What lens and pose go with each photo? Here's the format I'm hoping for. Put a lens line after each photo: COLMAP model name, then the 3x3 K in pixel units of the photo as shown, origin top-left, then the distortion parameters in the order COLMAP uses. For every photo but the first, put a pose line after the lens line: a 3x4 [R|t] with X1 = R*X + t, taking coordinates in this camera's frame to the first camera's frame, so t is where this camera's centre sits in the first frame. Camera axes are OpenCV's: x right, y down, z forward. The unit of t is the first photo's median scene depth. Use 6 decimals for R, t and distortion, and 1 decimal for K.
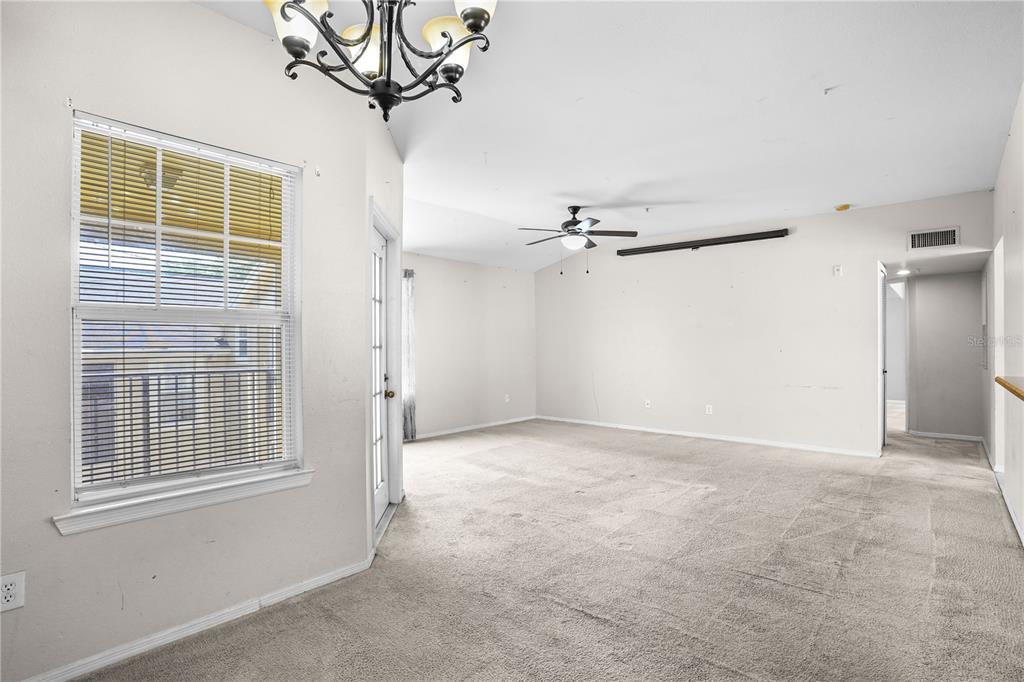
lens RADIAL K [[509.8, 0, 515.6], [0, 509.8, 345.8], [0, 0, 1]] dist [-0.040298, 0.016036]
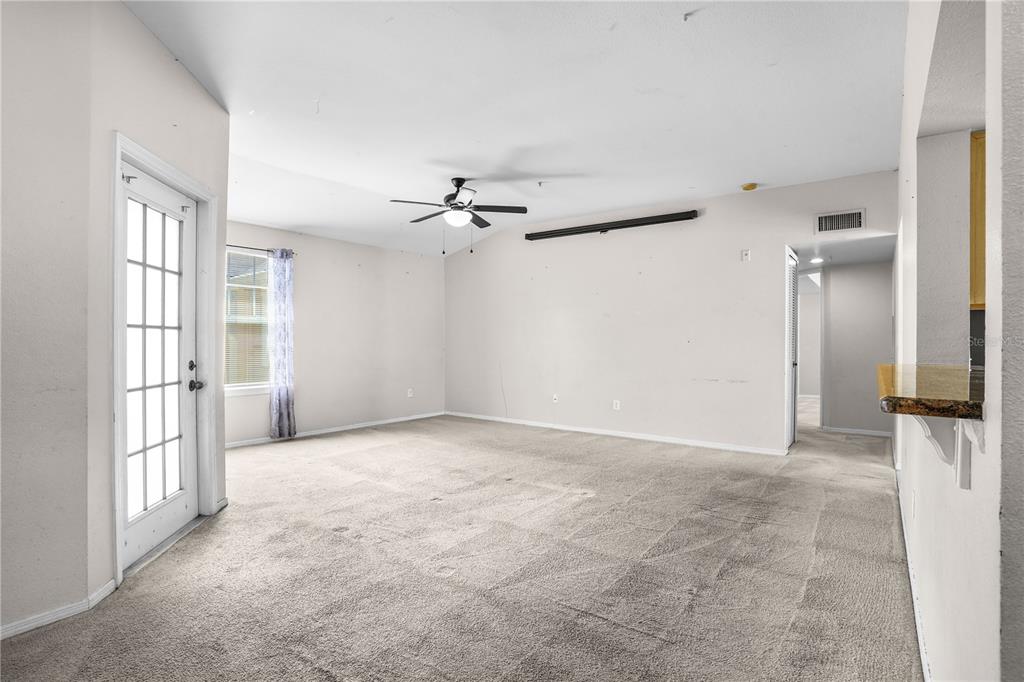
lens RADIAL K [[501.5, 0, 509.0], [0, 501.5, 346.5], [0, 0, 1]] dist [-0.046371, 0.001097]
pose [[0.998117, 0.005816, 0.061071, 0.180912], [-0.006220, 0.999960, 0.006430, 0.019427], [-0.061031, -0.006798, 0.998113, 0.134421]]
